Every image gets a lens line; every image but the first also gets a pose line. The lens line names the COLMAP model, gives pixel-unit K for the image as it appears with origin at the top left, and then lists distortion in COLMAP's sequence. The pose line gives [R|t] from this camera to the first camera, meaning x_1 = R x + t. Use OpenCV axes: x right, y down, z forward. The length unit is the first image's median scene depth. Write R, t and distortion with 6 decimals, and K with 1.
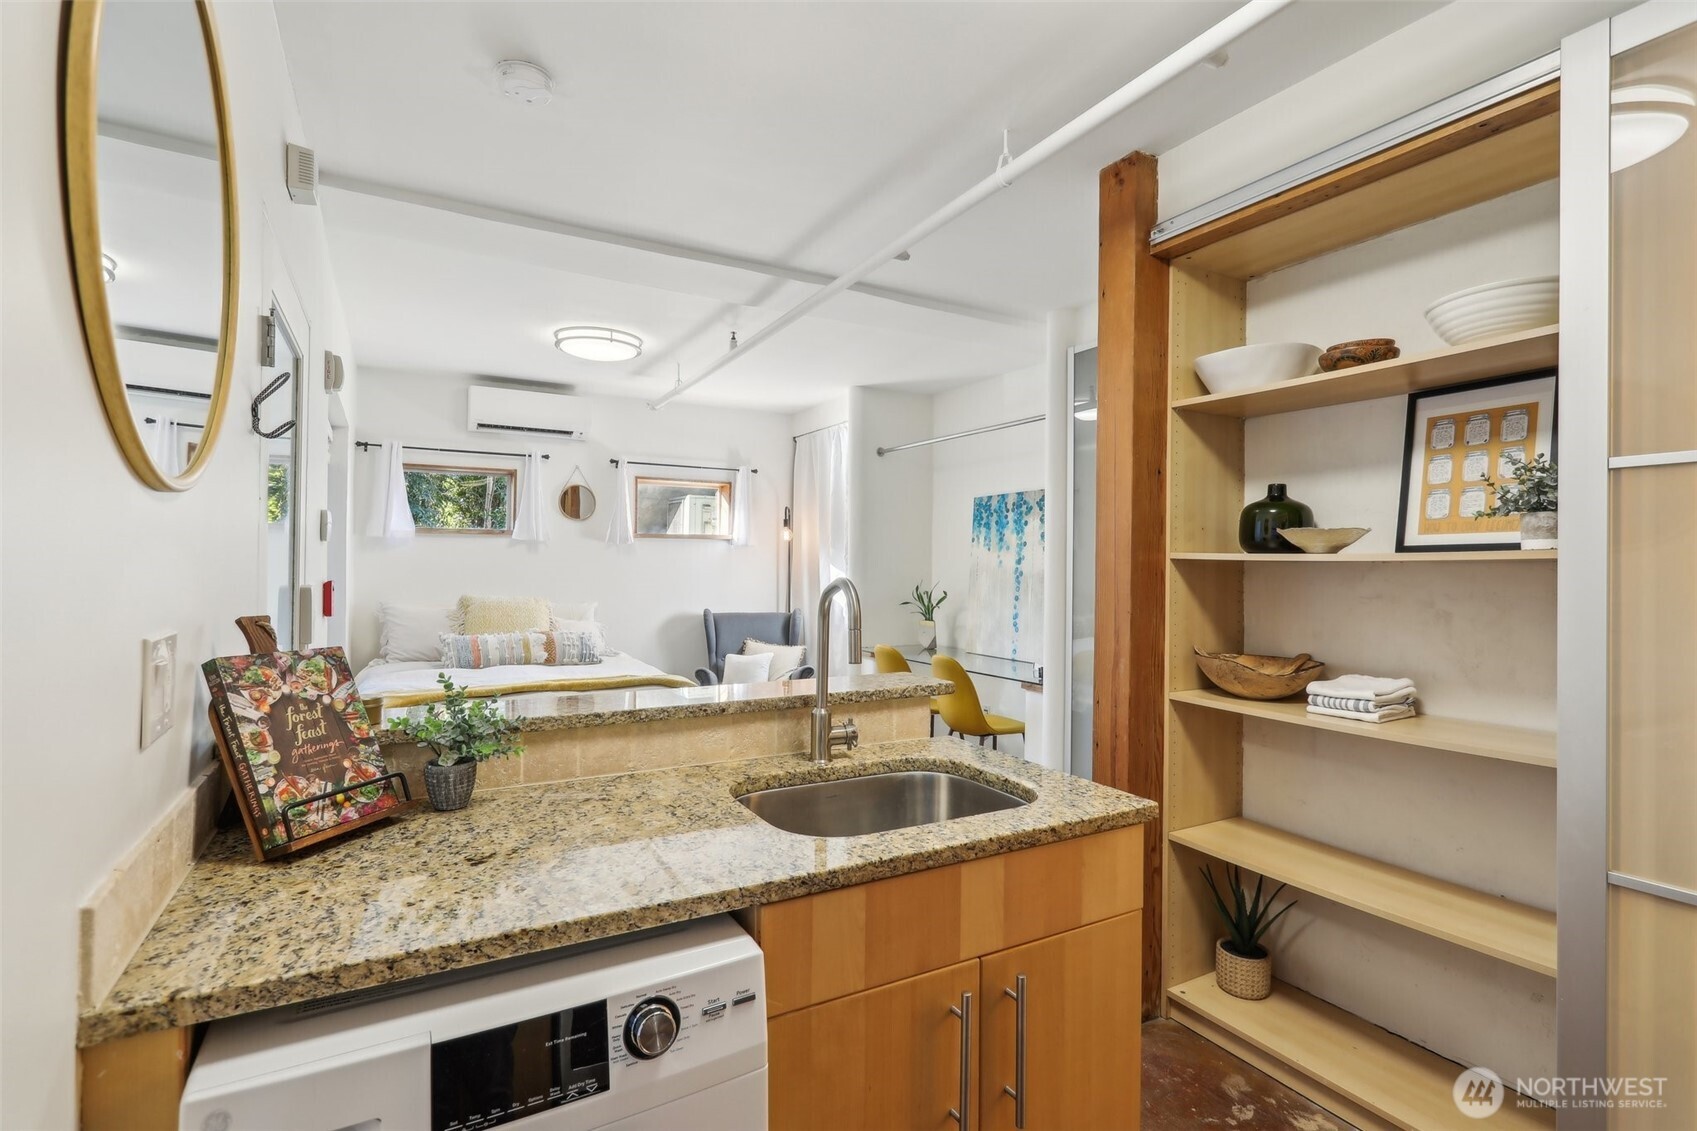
lens RADIAL K [[801.6, 0, 845.6], [0, 801.6, 565.0], [0, 0, 1]] dist [-0.003869, 0.001833]
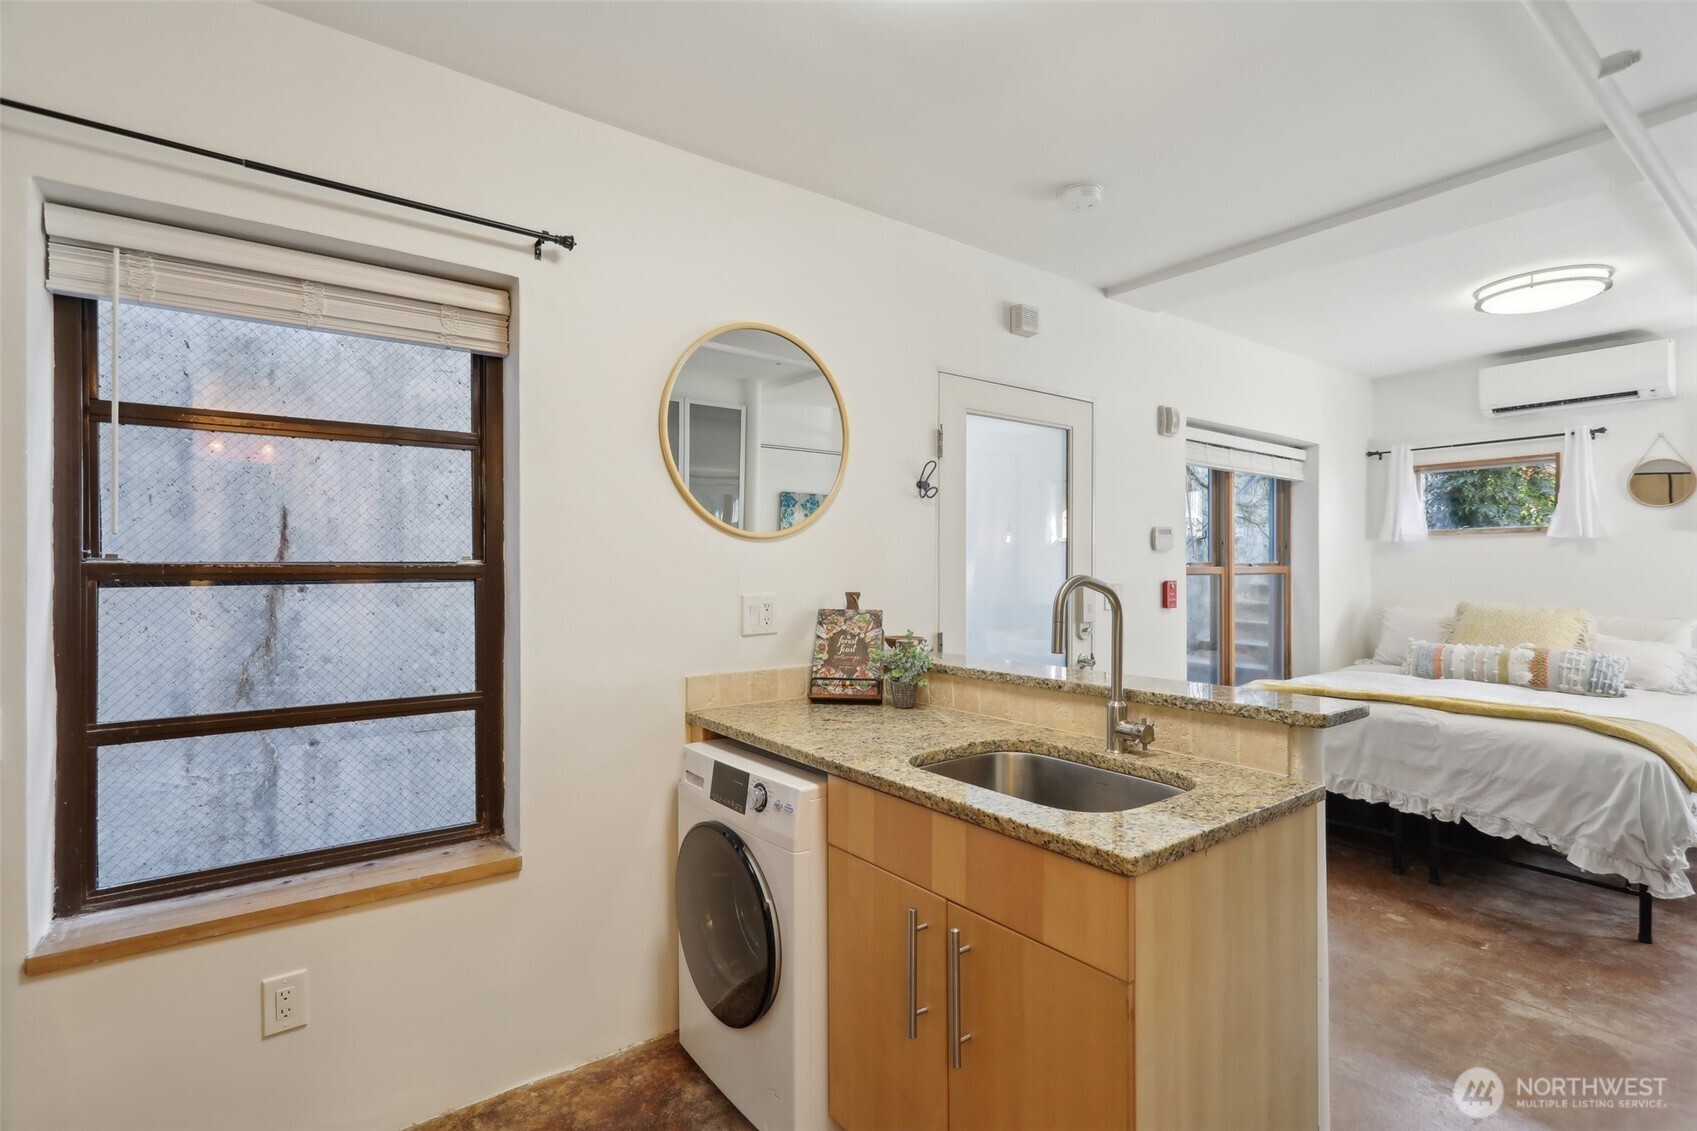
lens RADIAL K [[794.3, 0, 844.7], [0, 794.3, 570.5], [0, 0, 1]] dist [-0.003655, 0.002309]
pose [[0.133134, -0.005751, -0.991081, 0.723830], [0.003678, 0.999979, -0.005309, 0.010383], [0.991091, -0.002939, 0.133153, 0.393635]]
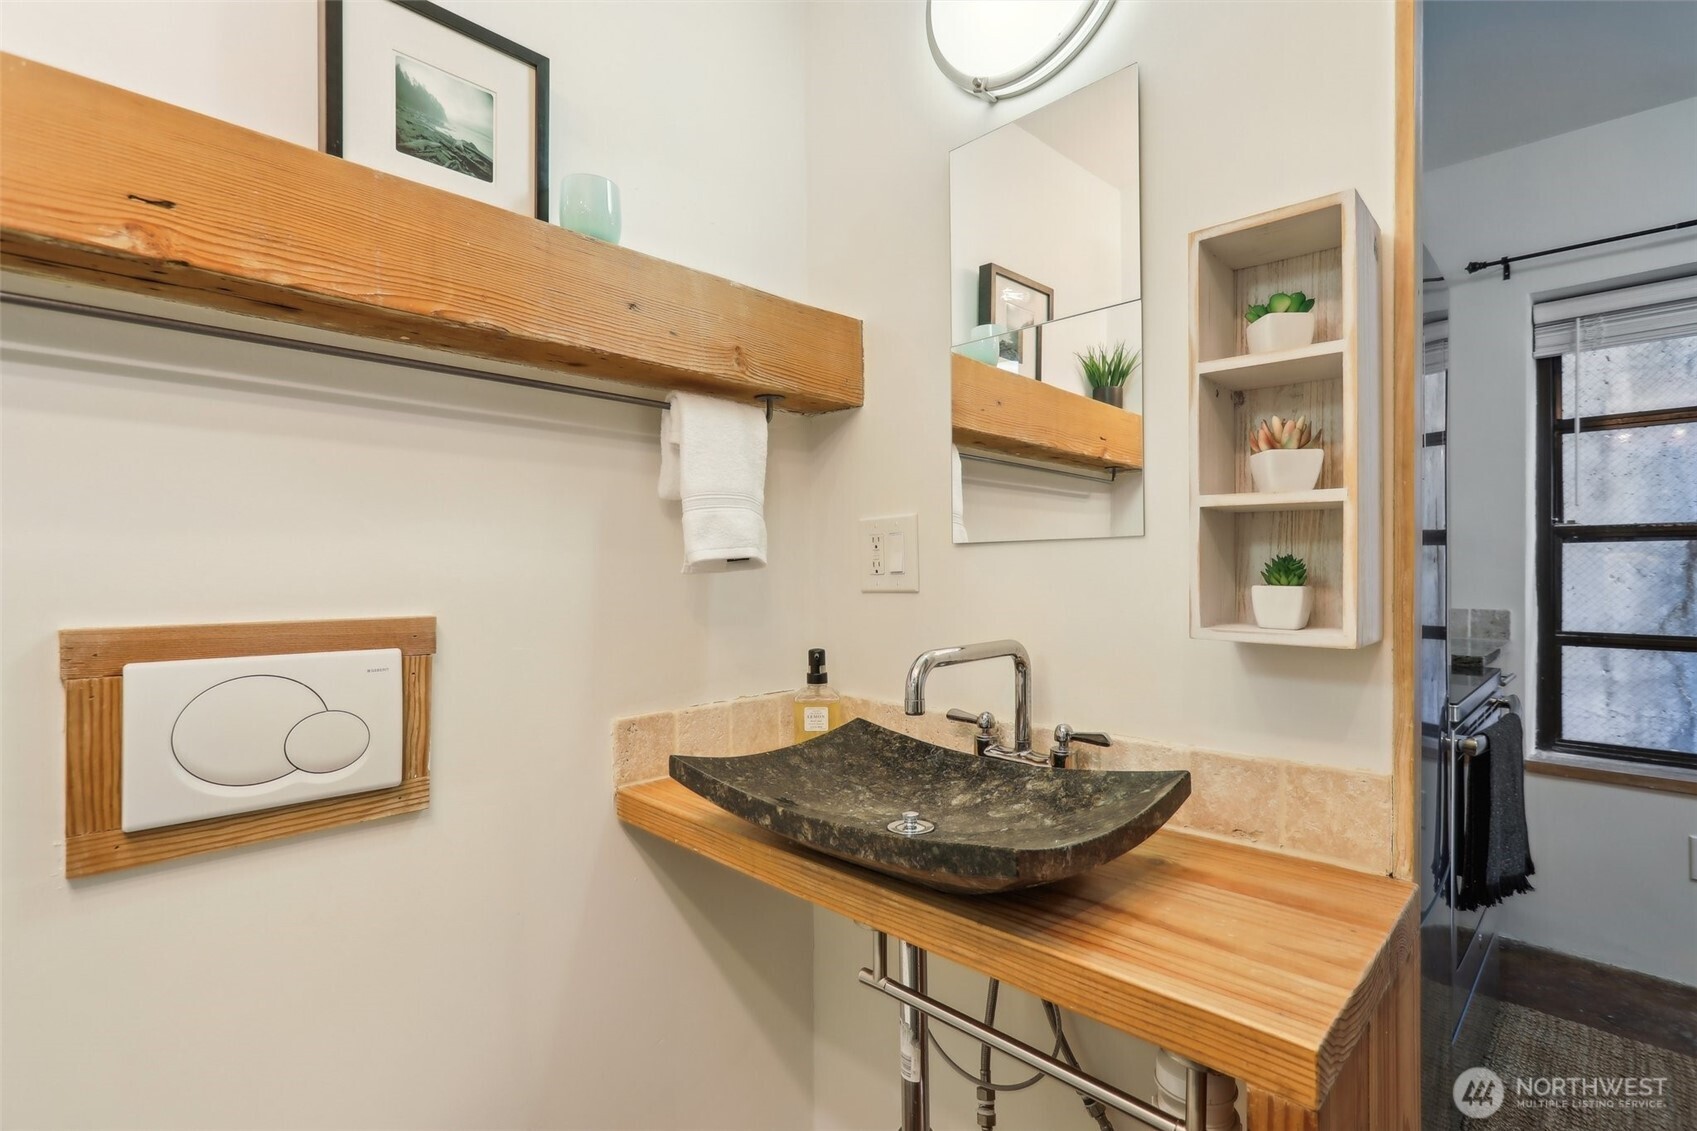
lens RADIAL K [[800.0, 0, 845.5], [0, 800.0, 571.1], [0, 0, 1]] dist [-0.010252, 0.007972]
pose [[-0.960842, -0.008934, -0.276952, 1.203909], [-0.007175, 0.999947, -0.007364, 0.077864], [0.277003, -0.005089, -0.960856, 0.615178]]
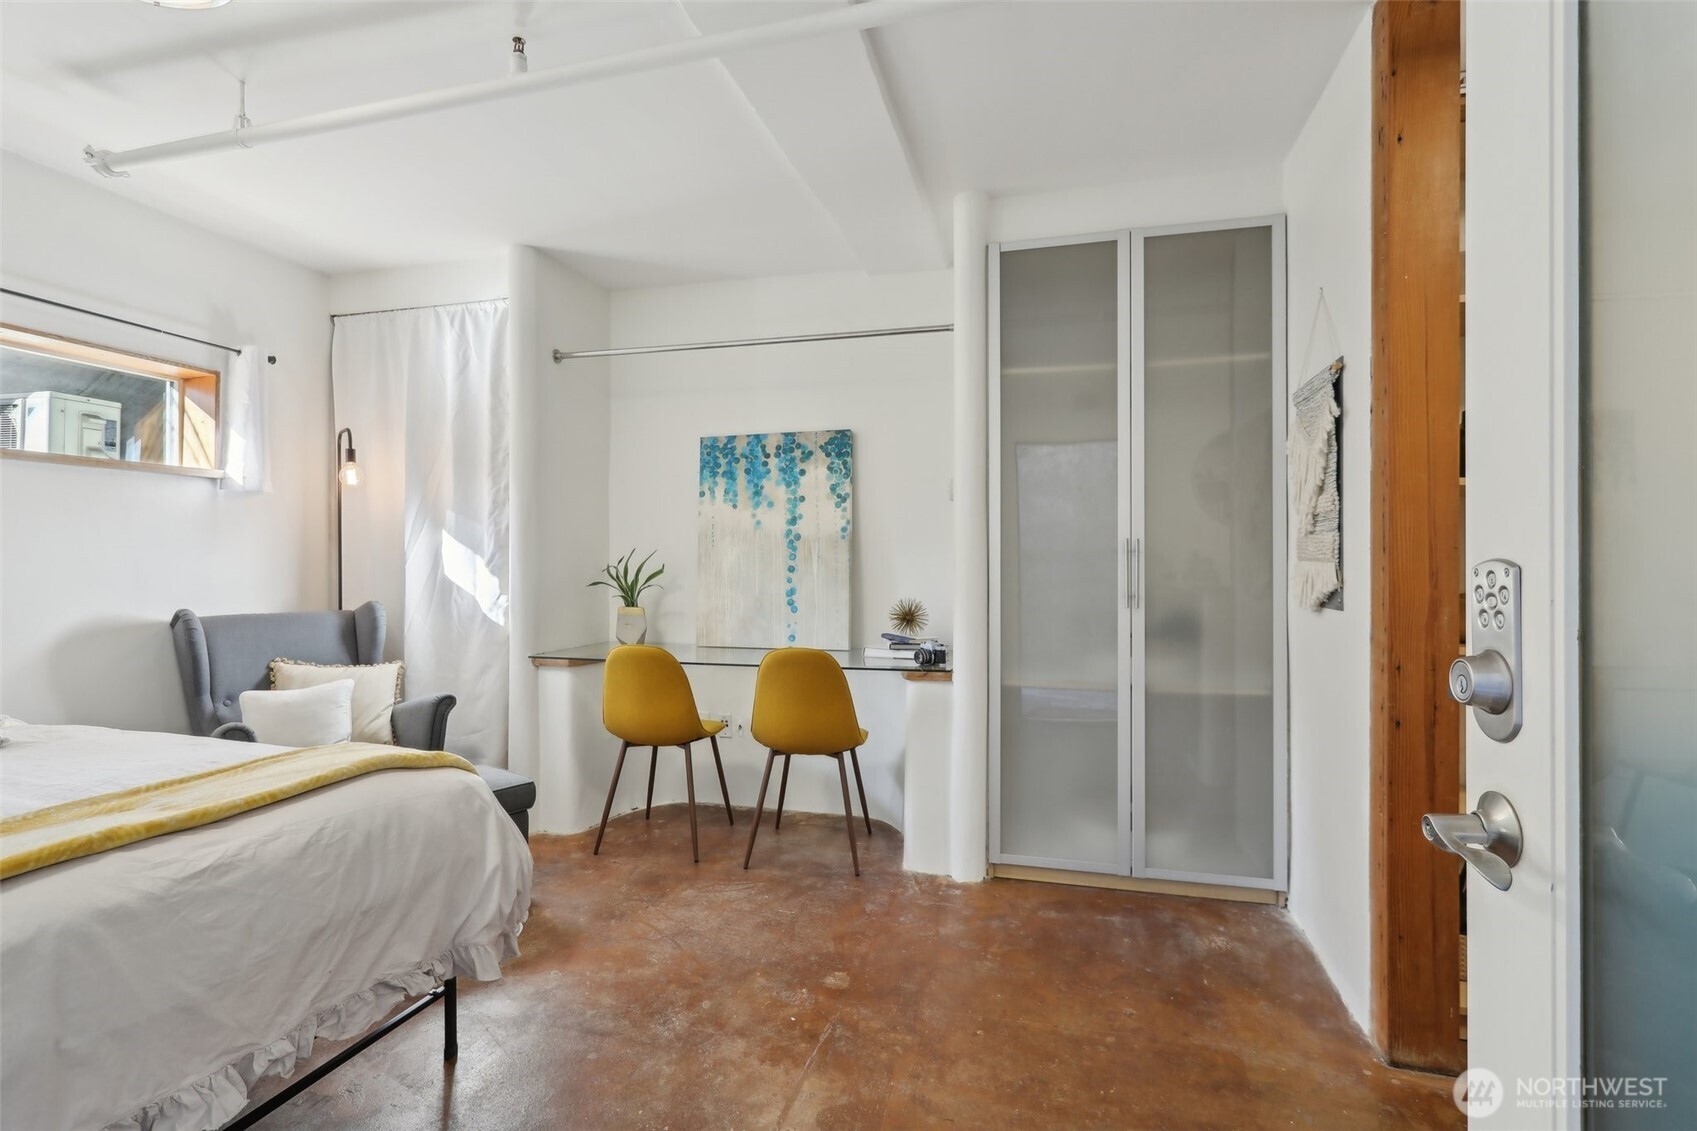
lens RADIAL K [[799.1, 0, 848.0], [0, 799.1, 558.5], [0, 0, 1]] dist [-0.002864, 0.001458]
pose [[0.697689, -0.006537, 0.716371, -0.642196], [0.007437, 0.999971, 0.001882, 0.065101], [-0.716363, 0.004015, 0.697717, 0.902669]]
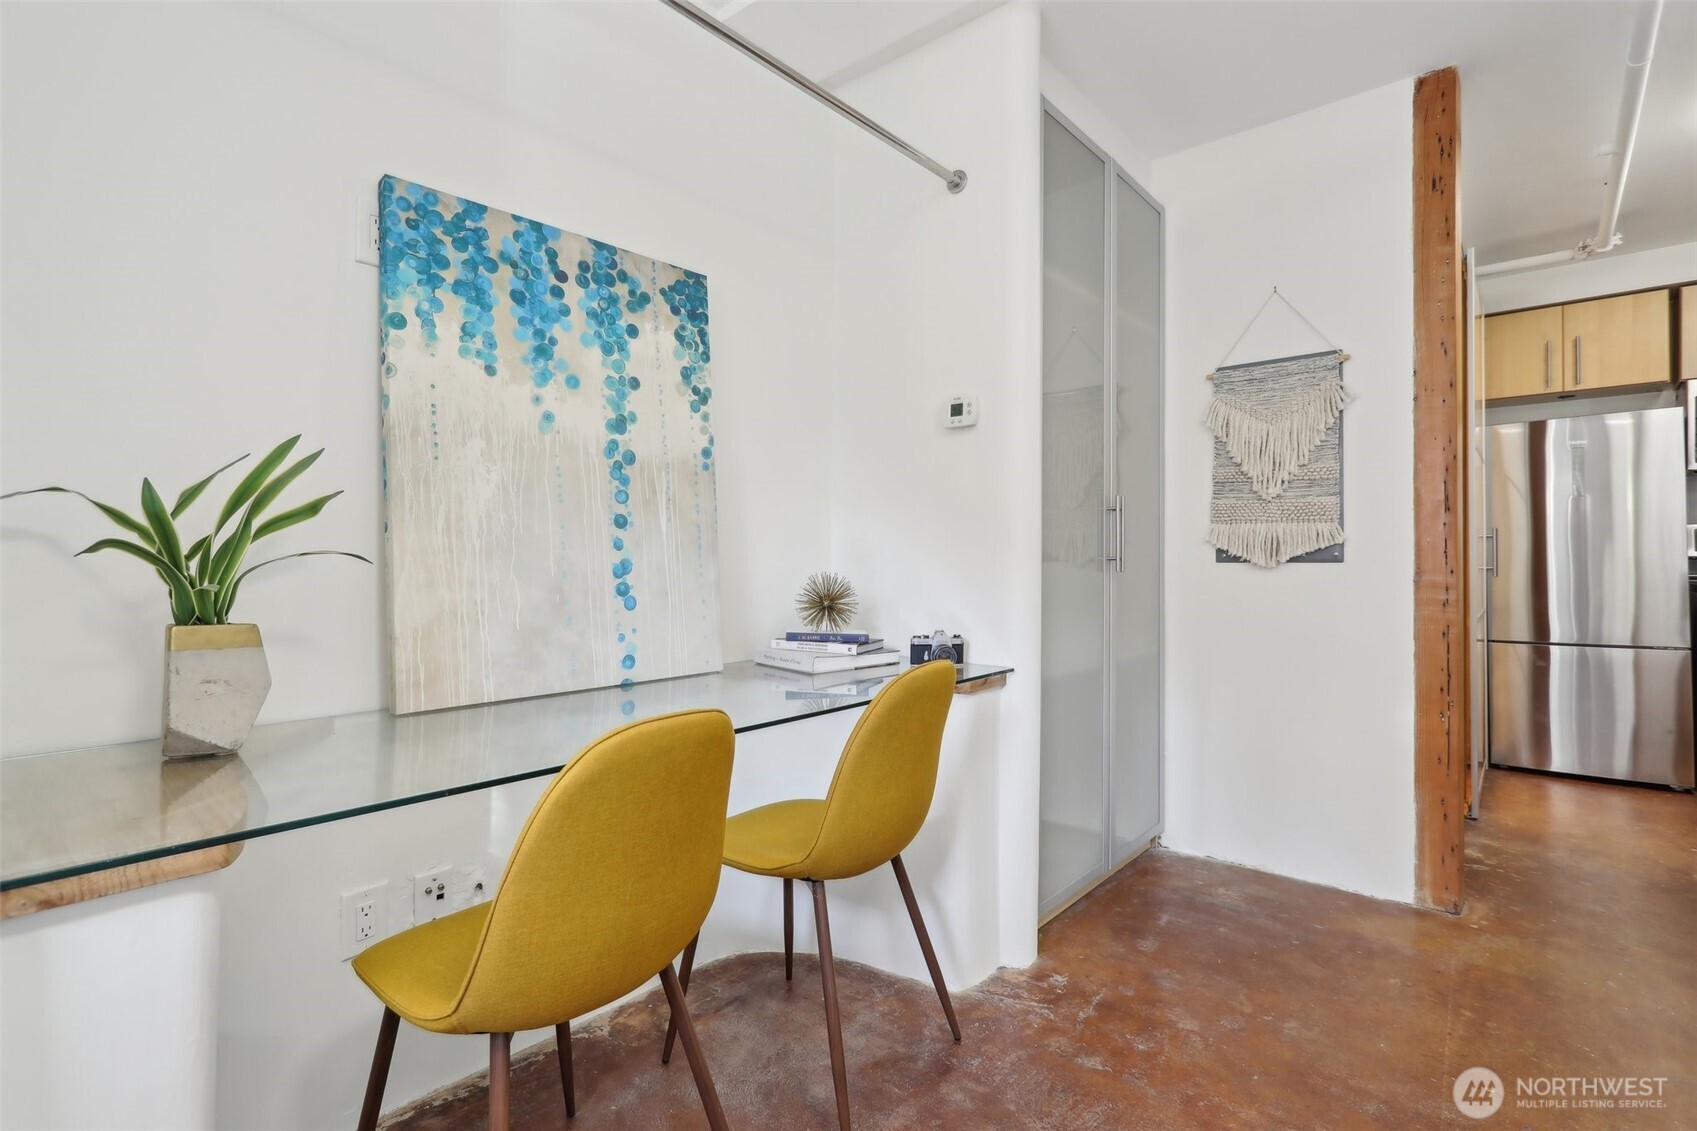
lens RADIAL K [[826.2, 0, 846.9], [0, 826.2, 533.5], [0, 0, 1]] dist [-0.000751, 0.001124]
pose [[-0.359455, 0.005752, 0.933145, -0.406234], [-0.011479, 0.999878, -0.010585, 0.107390], [-0.933092, -0.014517, -0.359345, 2.221108]]
